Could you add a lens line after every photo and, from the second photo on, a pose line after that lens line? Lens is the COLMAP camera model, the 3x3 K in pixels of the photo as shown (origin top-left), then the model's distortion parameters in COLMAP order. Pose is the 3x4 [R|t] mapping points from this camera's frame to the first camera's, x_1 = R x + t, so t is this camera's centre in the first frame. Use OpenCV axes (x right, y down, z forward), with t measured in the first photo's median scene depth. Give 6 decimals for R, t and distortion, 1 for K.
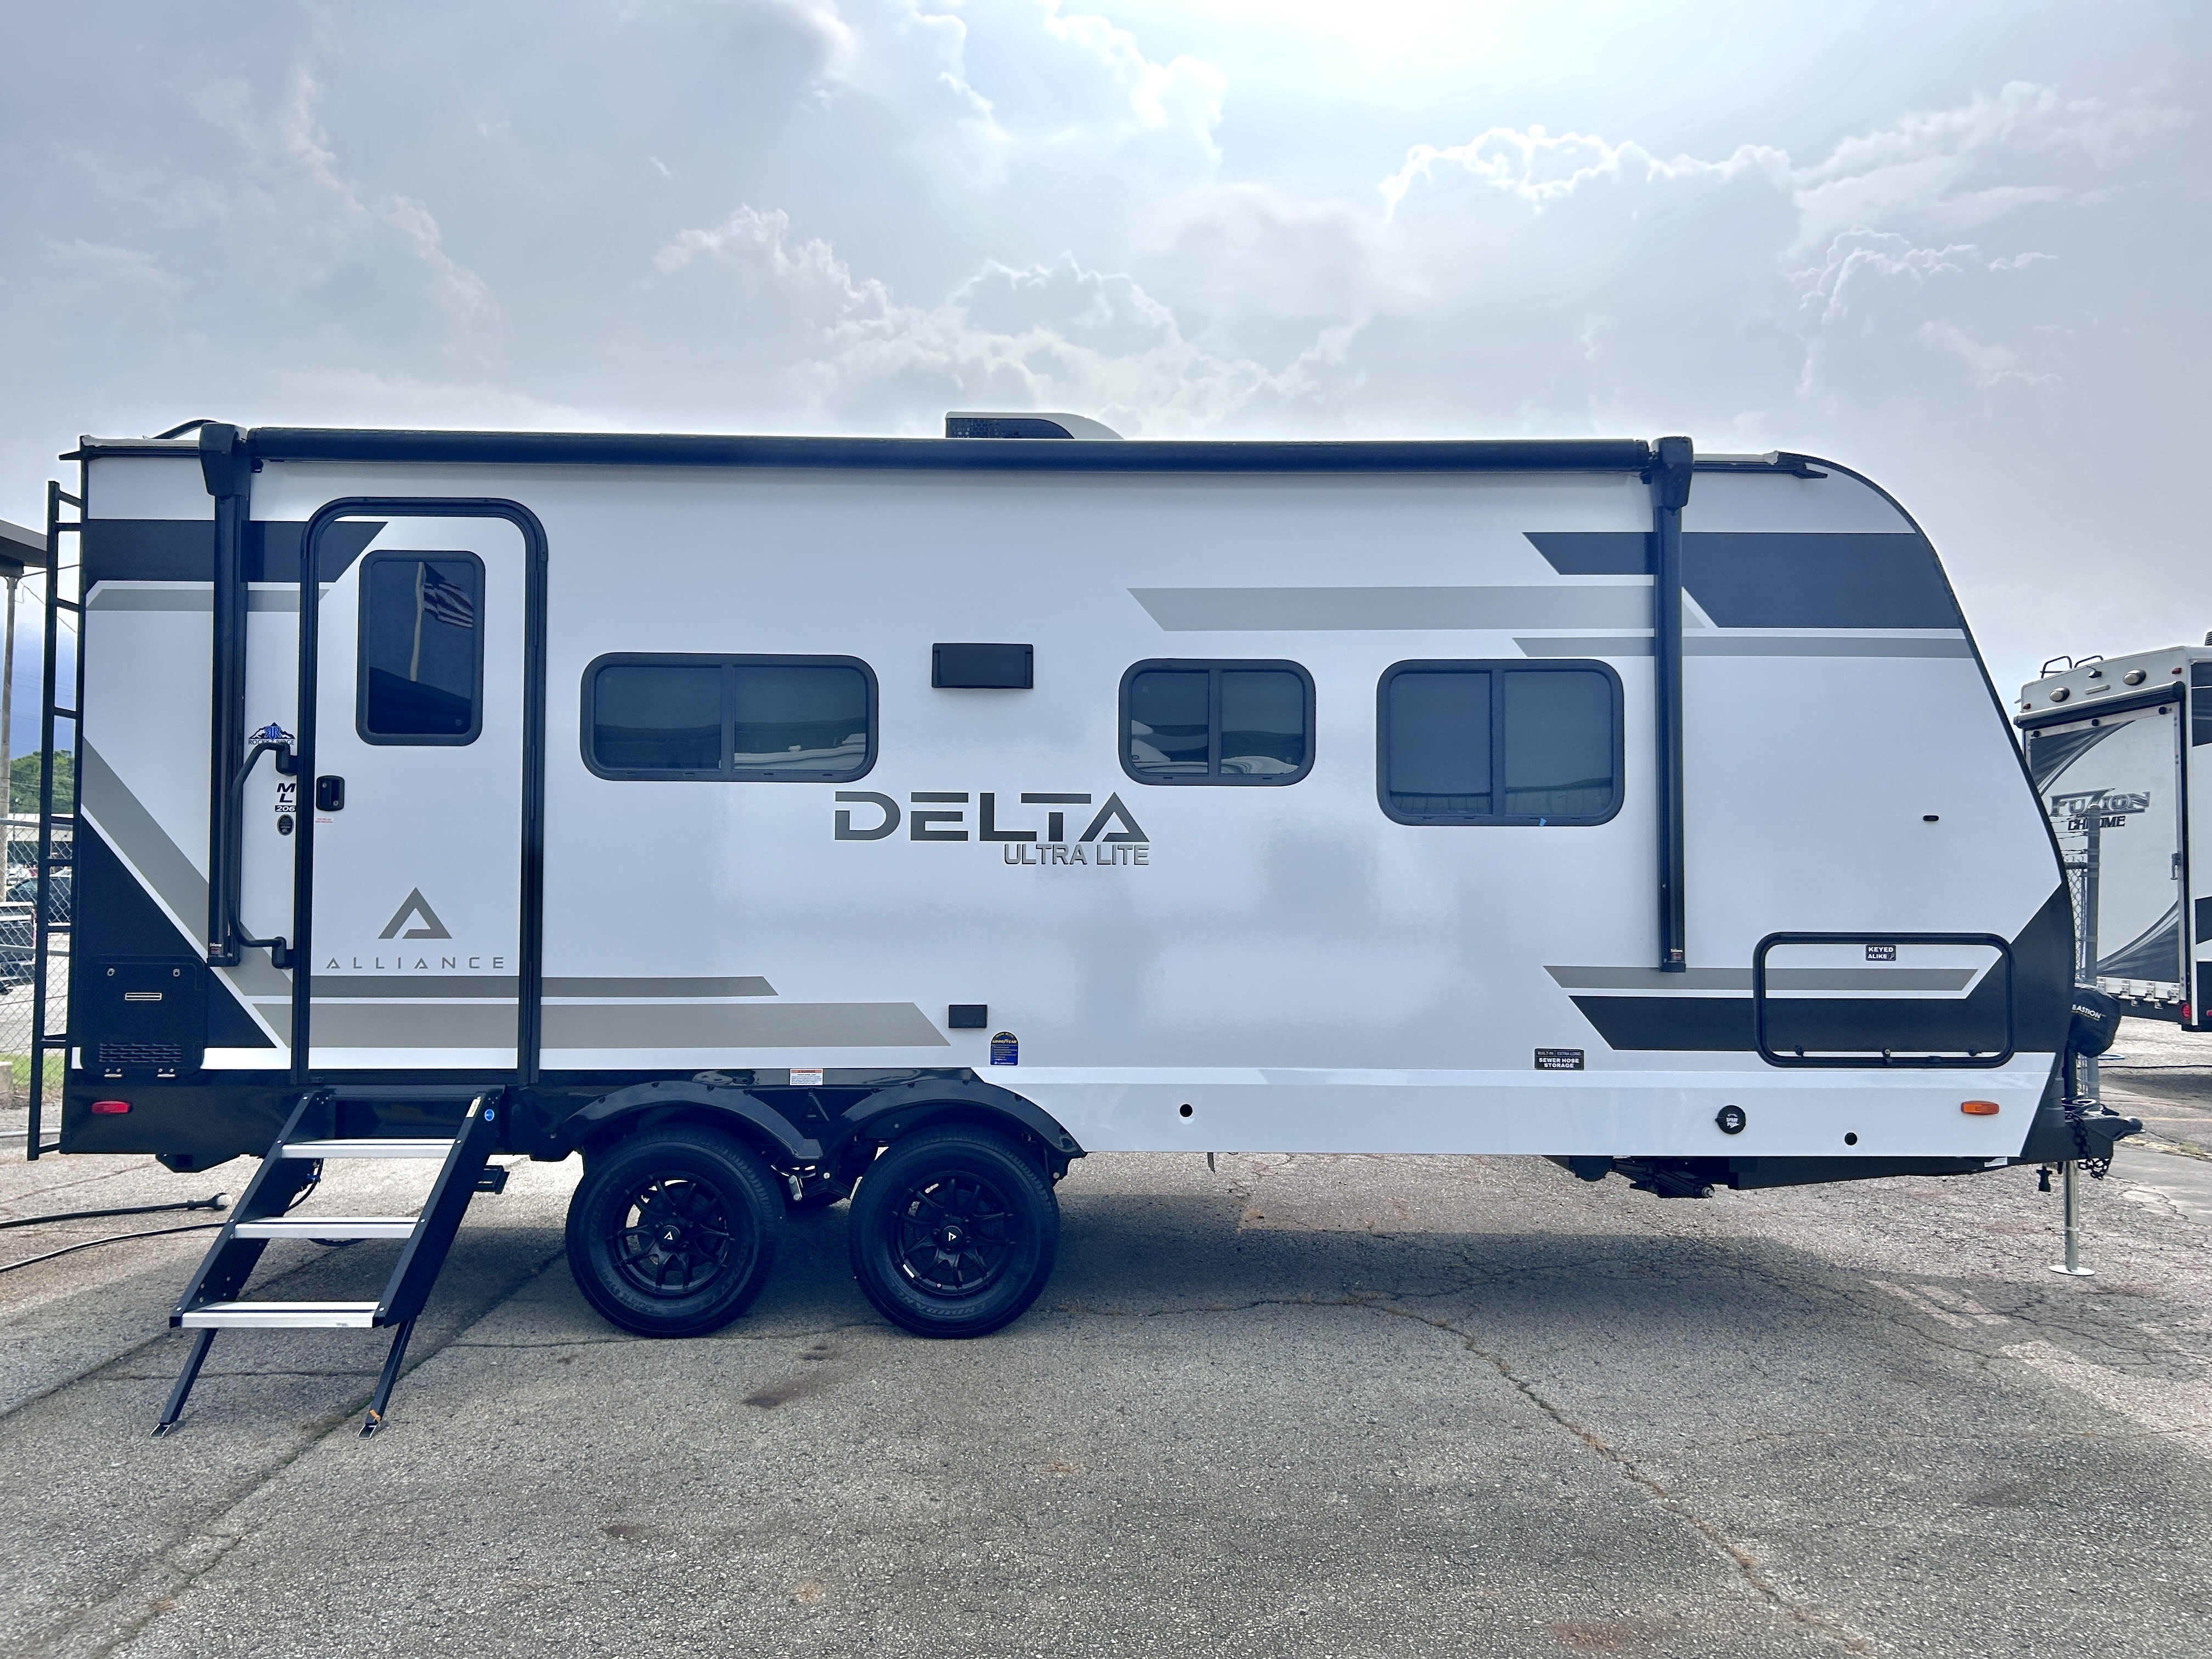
lens RADIAL K [[1659.3, 0, 1098.9], [0, 1659.3, 810.7], [0, 0, 1]] dist [0.061686, -0.056149]
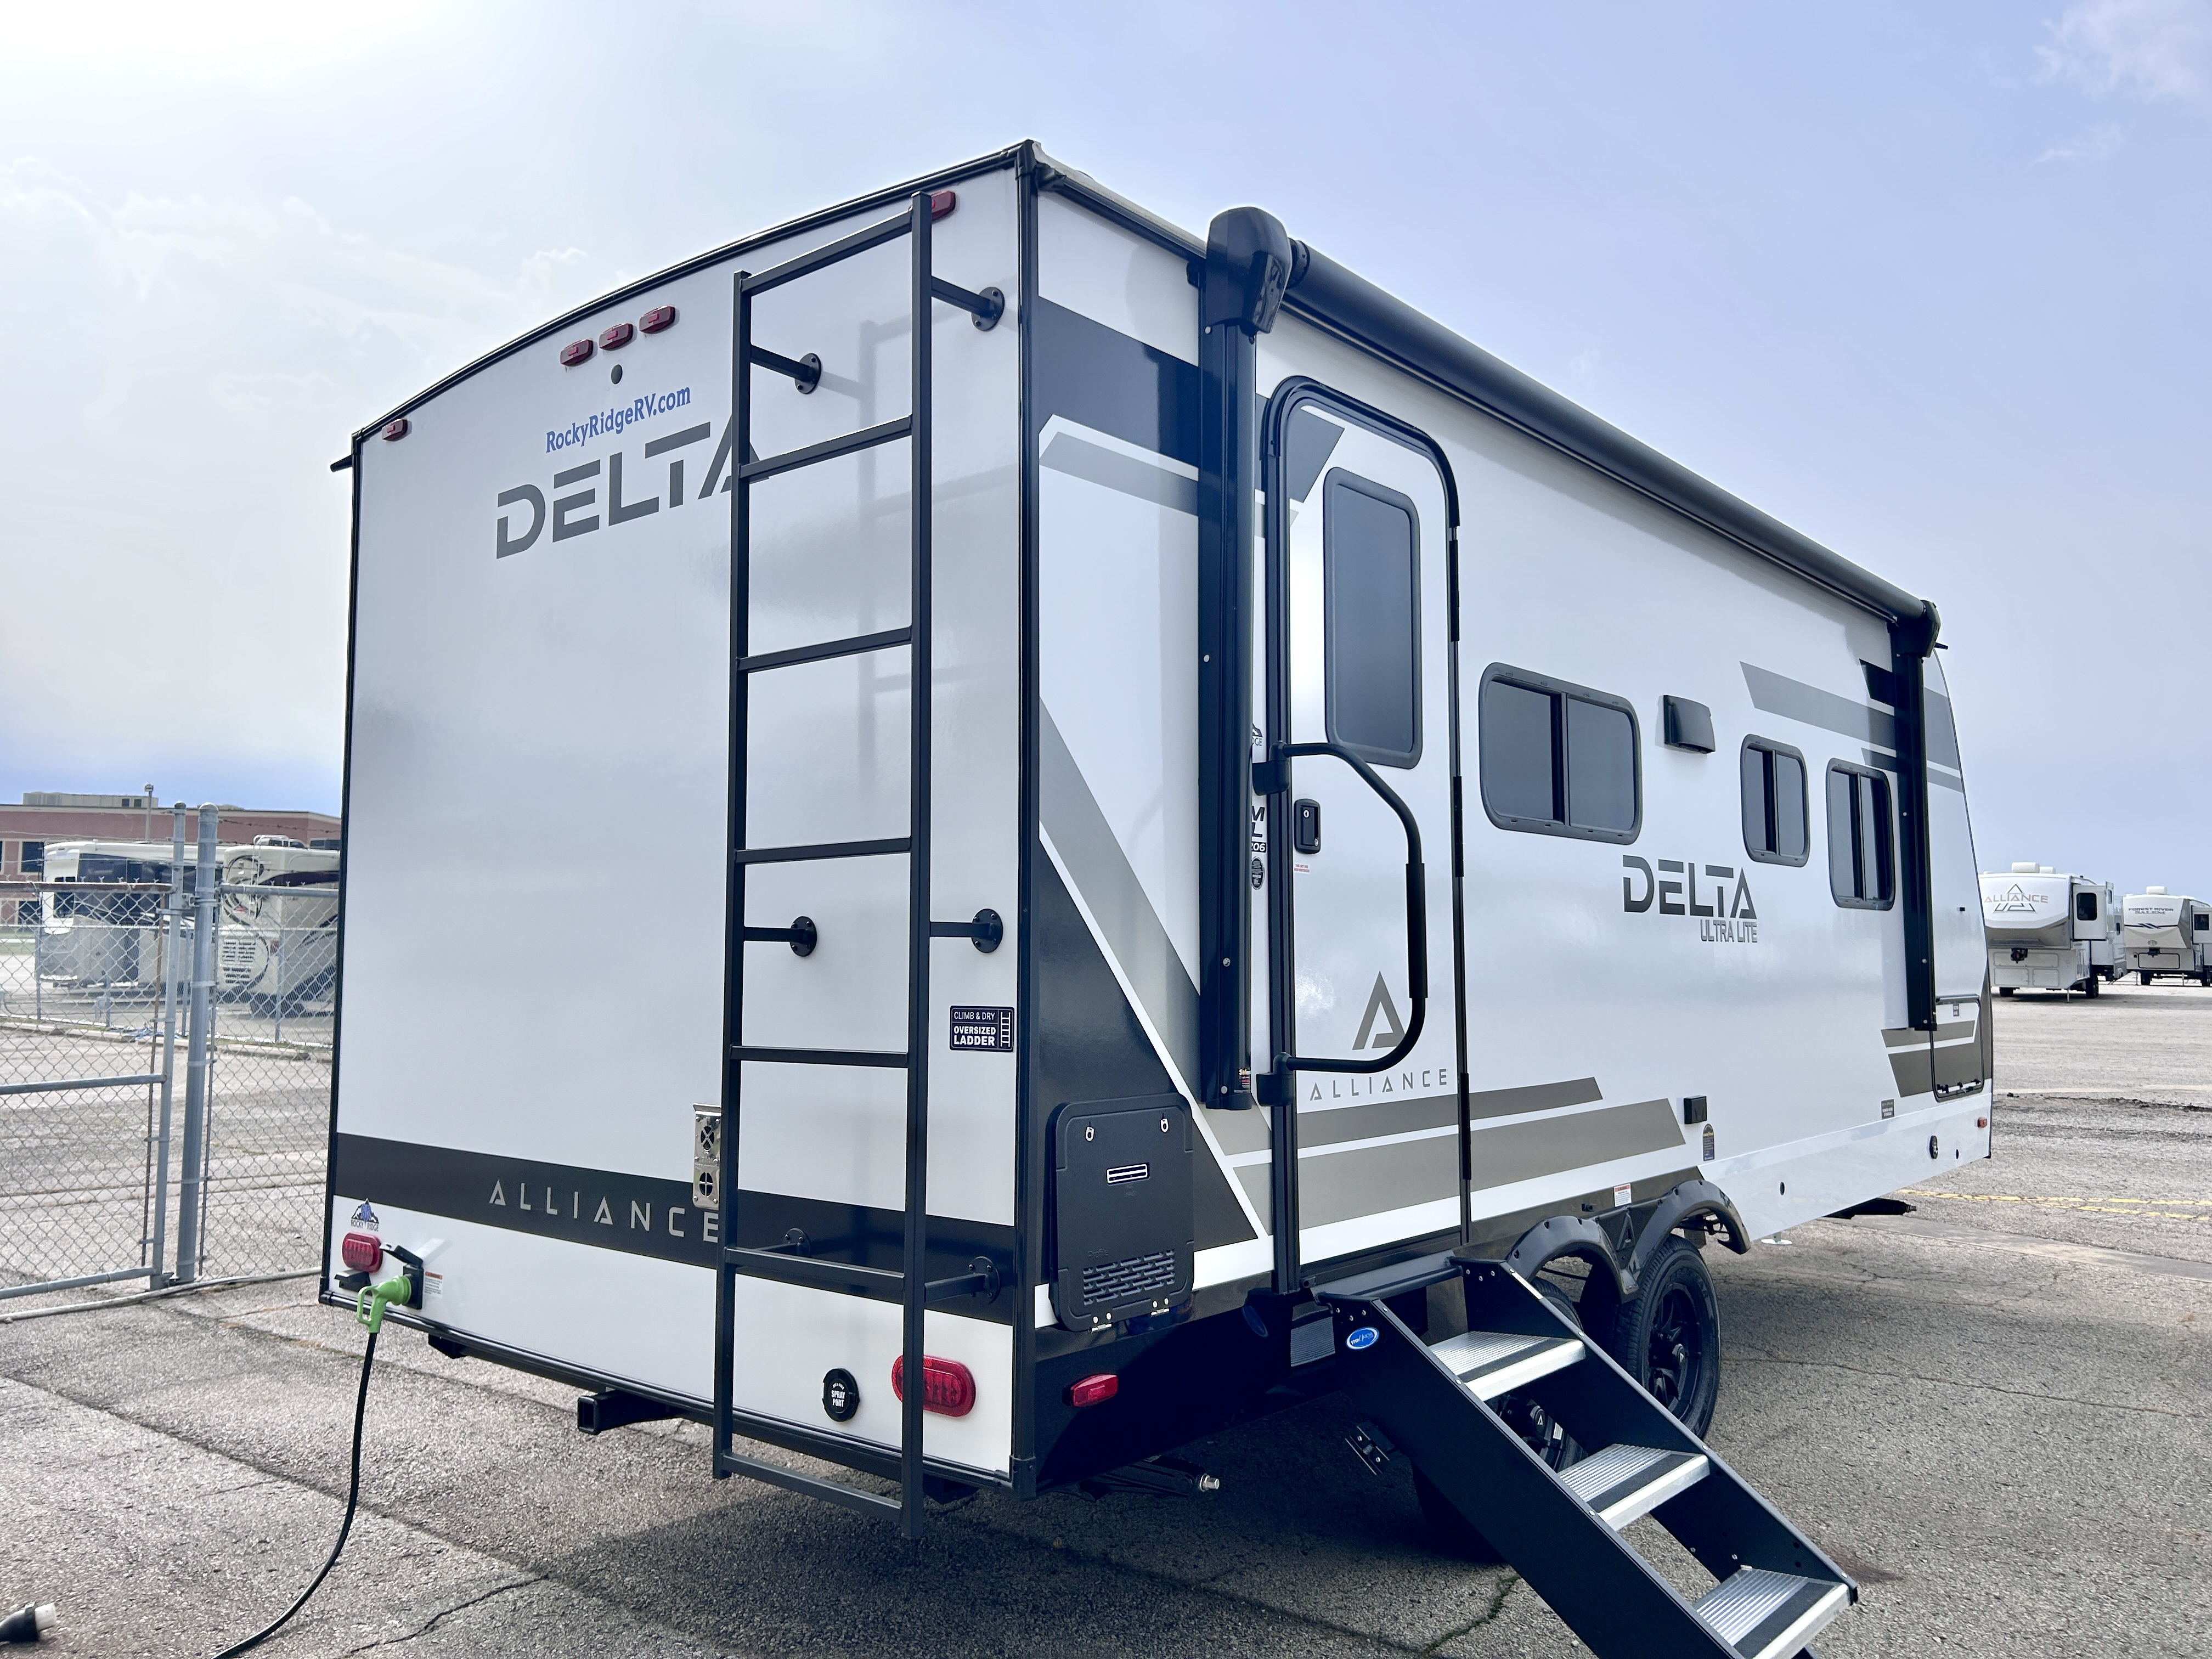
lens RADIAL K [[1659.3, 0, 1112.2], [0, 1659.3, 814.3], [0, 0, 1]] dist [0.061686, -0.056149]
pose [[0.658456, 0.059266, 0.750282, -0.980529], [-0.040763, 0.998240, -0.043079, 0.014986], [-0.751515, -0.002218, 0.659713, 0.630176]]
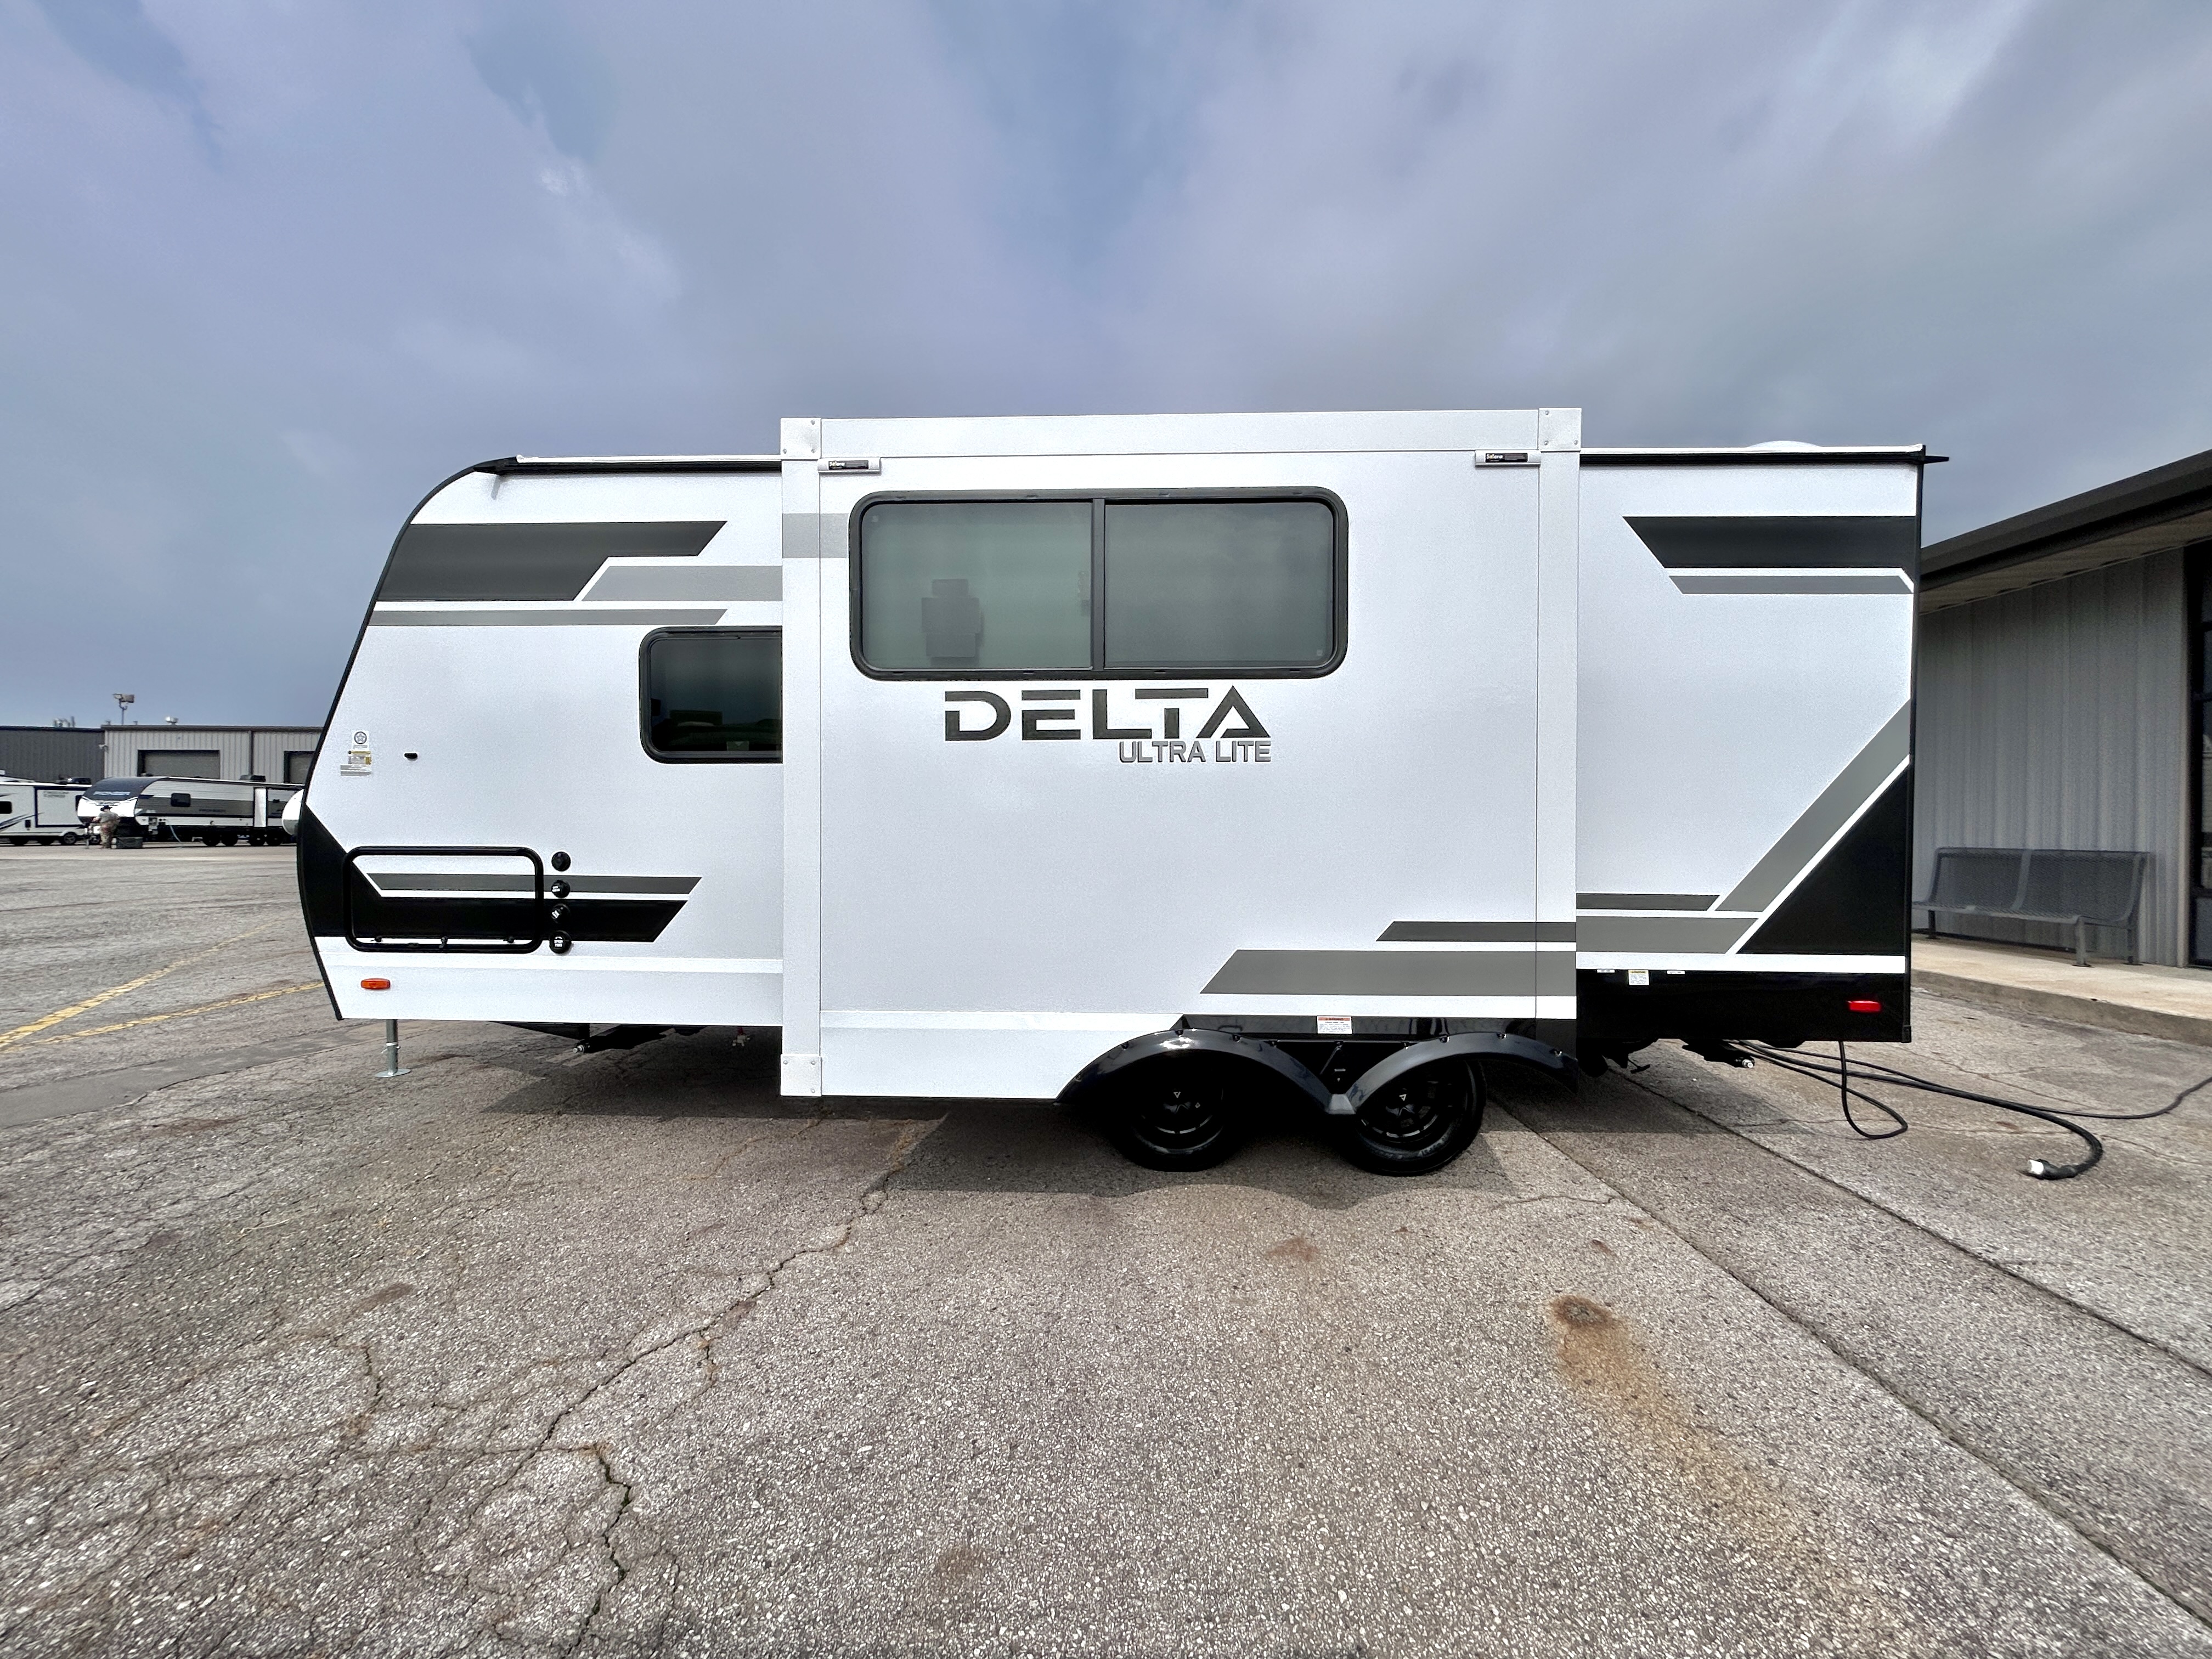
lens RADIAL K [[880.9, 0, 1110.1], [0, 880.9, 823.9], [0, 0, 1]] dist [-0.001420, -0.001393]
pose [[-0.998828, -0.013928, 0.046359, -0.065981], [-0.016218, 0.998647, -0.049407, 0.113334], [-0.045608, -0.050101, -0.997702, 2.109977]]
